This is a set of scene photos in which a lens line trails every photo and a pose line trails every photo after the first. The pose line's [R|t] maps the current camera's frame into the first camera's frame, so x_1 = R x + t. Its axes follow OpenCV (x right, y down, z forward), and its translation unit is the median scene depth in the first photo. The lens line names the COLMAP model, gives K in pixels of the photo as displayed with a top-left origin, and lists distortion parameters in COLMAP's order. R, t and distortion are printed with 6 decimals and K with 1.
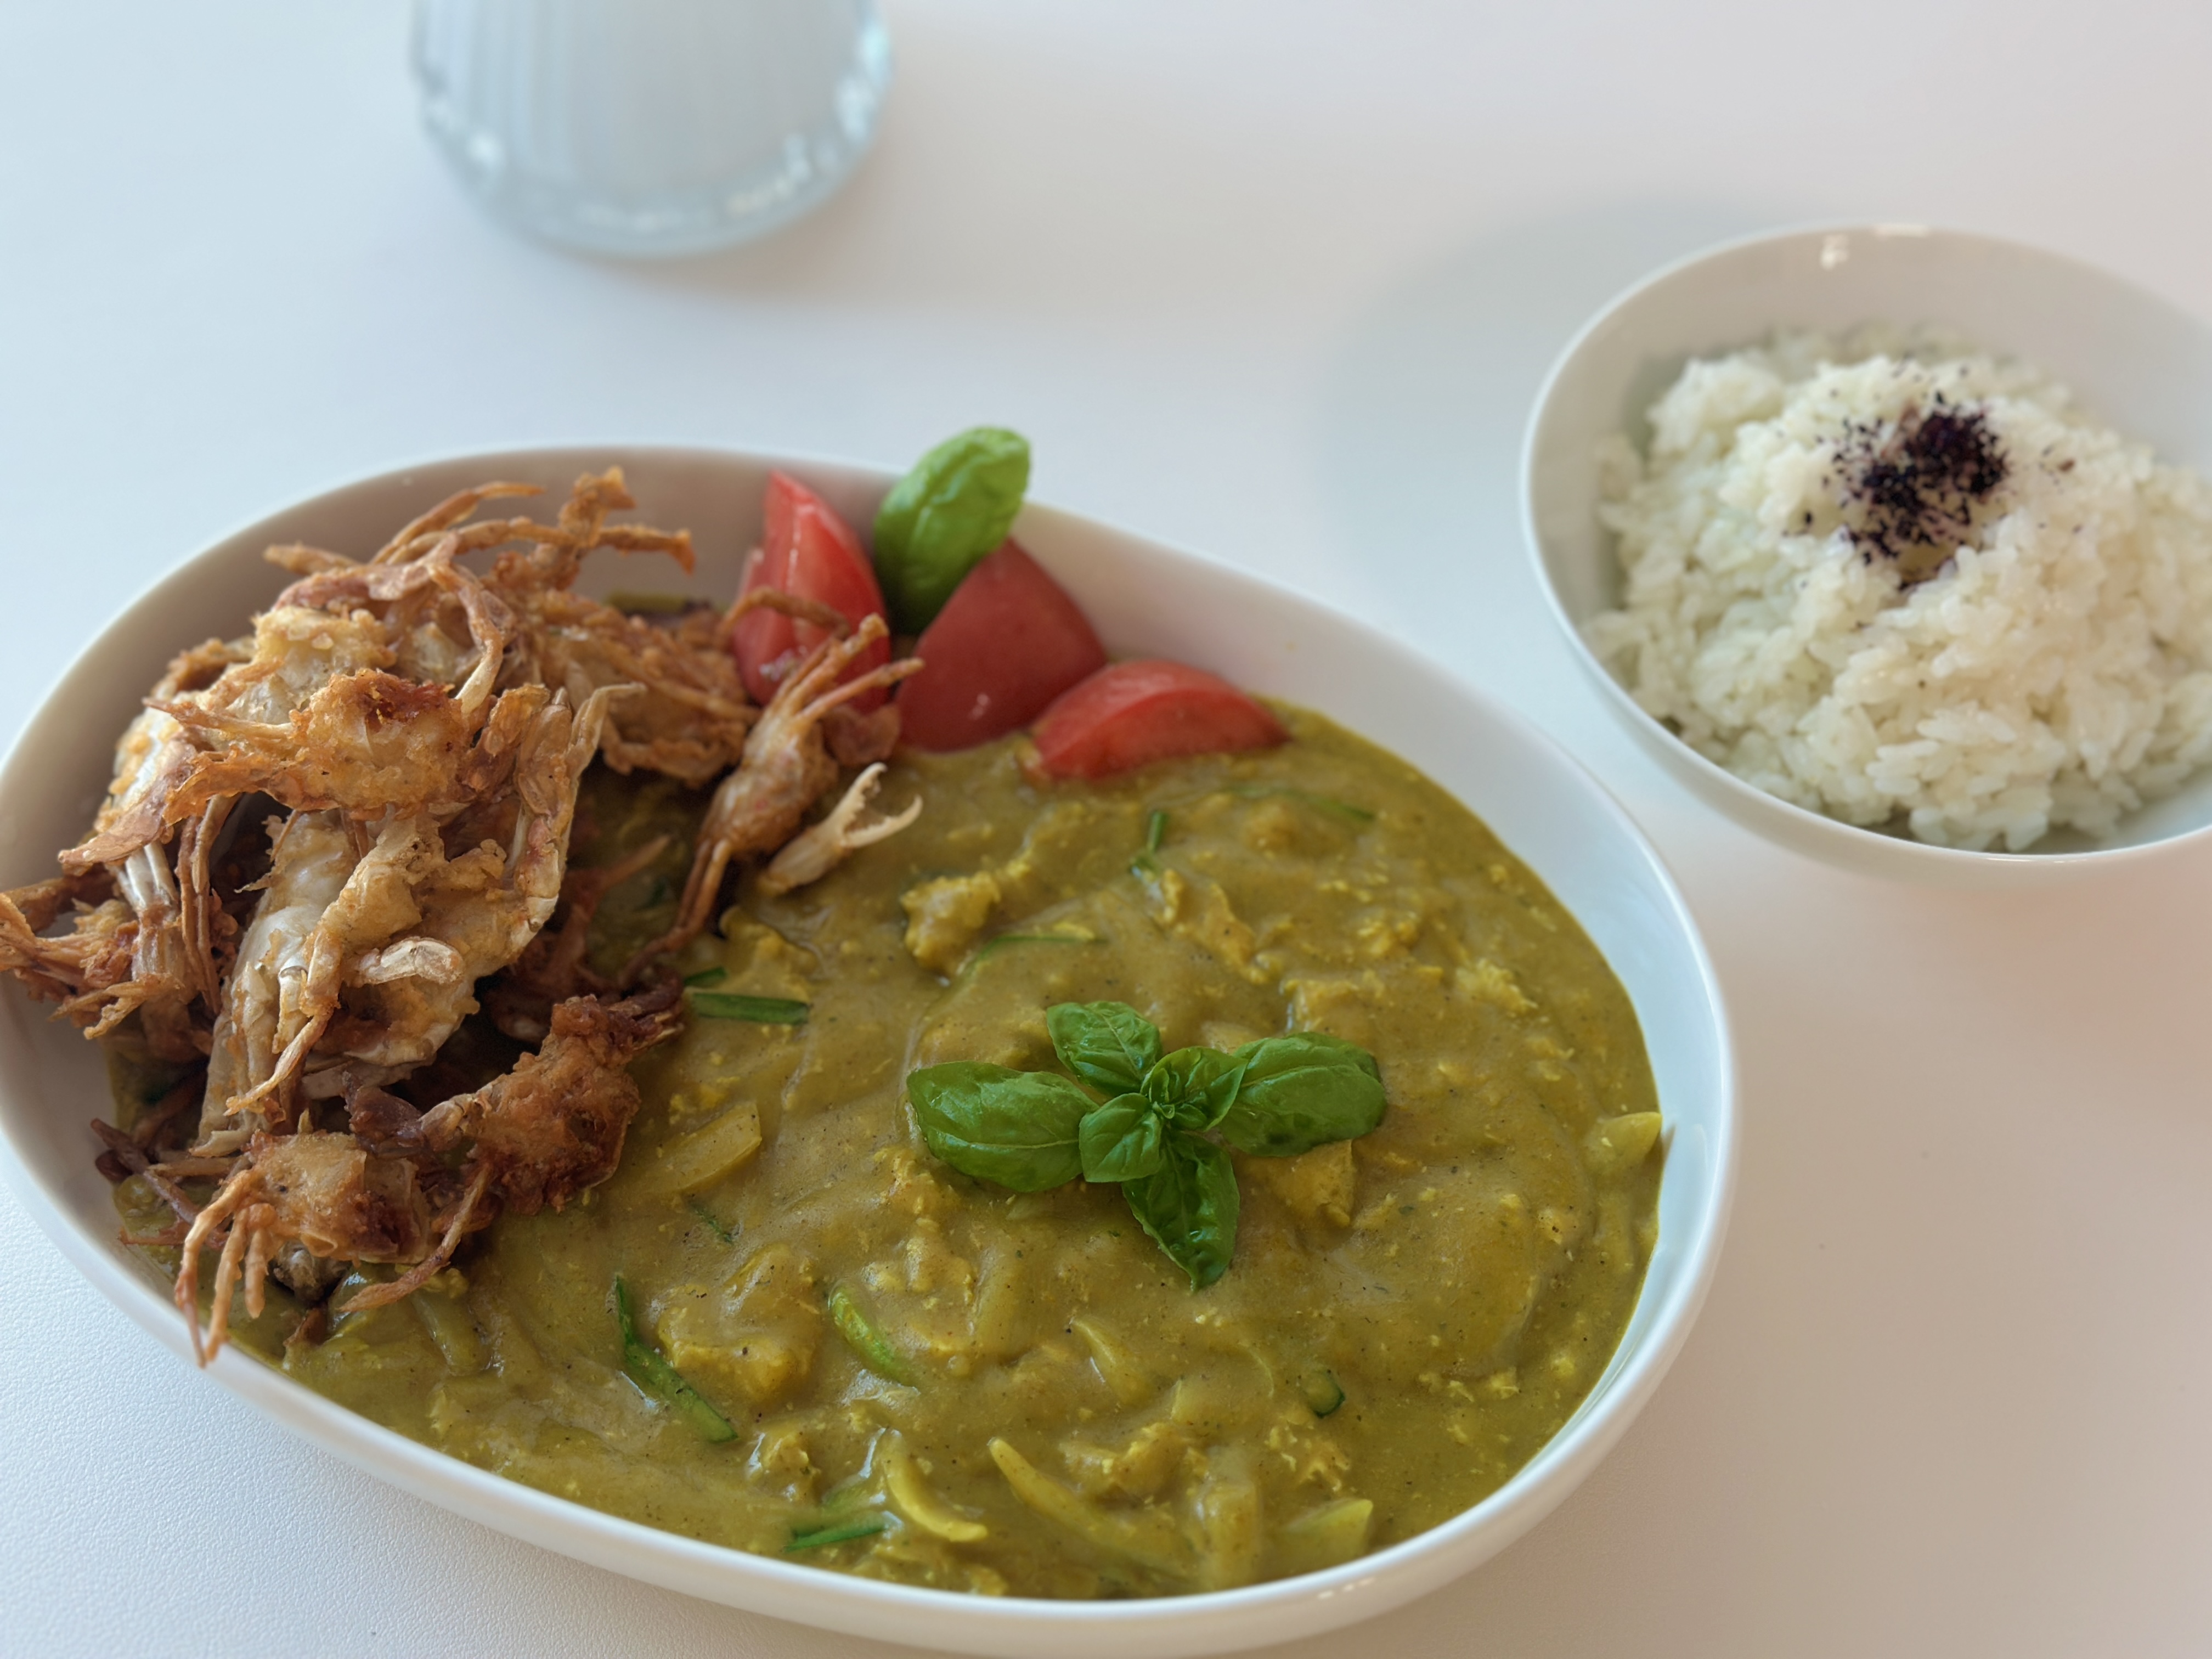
lens RADIAL K [[3257.5, 0, 1077.3], [0, 3257.5, 831.6], [0, 0, 1]] dist [0.142125, -0.016359]
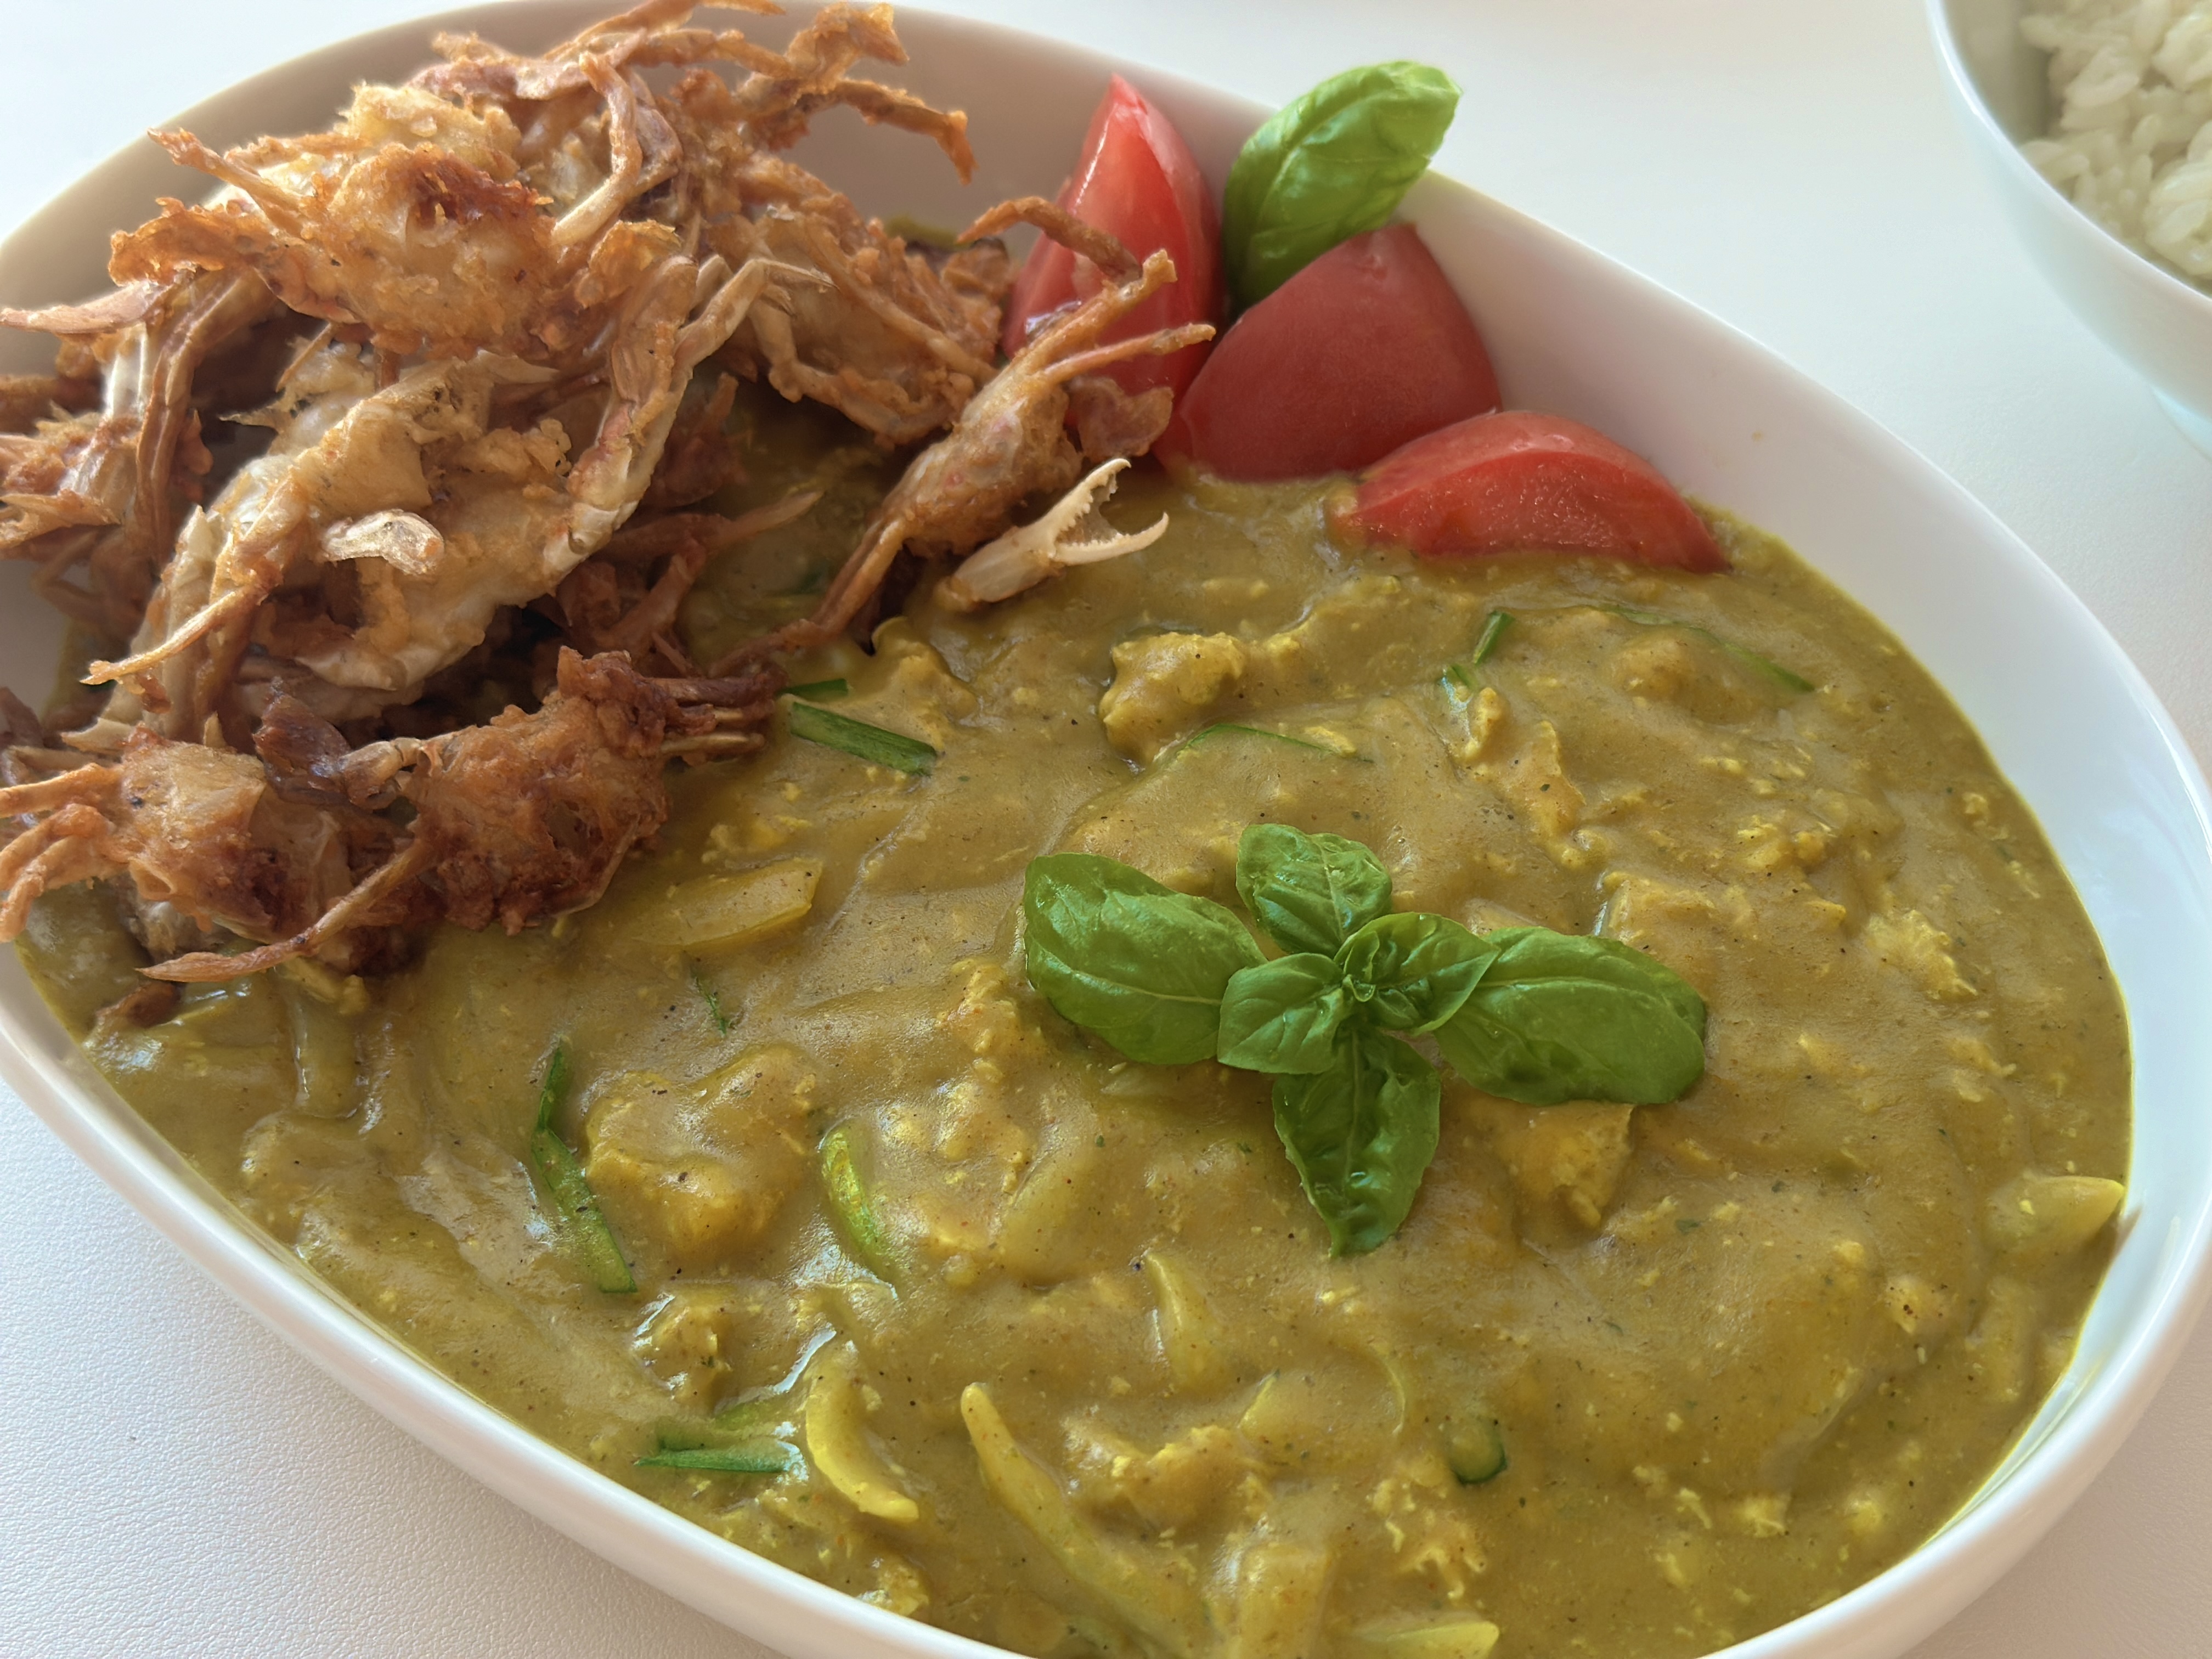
lens RADIAL K [[3255.2, 0, 1106.0], [0, 3255.2, 829.5], [0, 0, 1]] dist [0.153242, -0.156150]
pose [[0.952962, 0.219553, -0.208949, 0.108825], [-0.226089, 0.974077, -0.007619, 0.069018], [0.201859, 0.054502, 0.977897, 0.322058]]
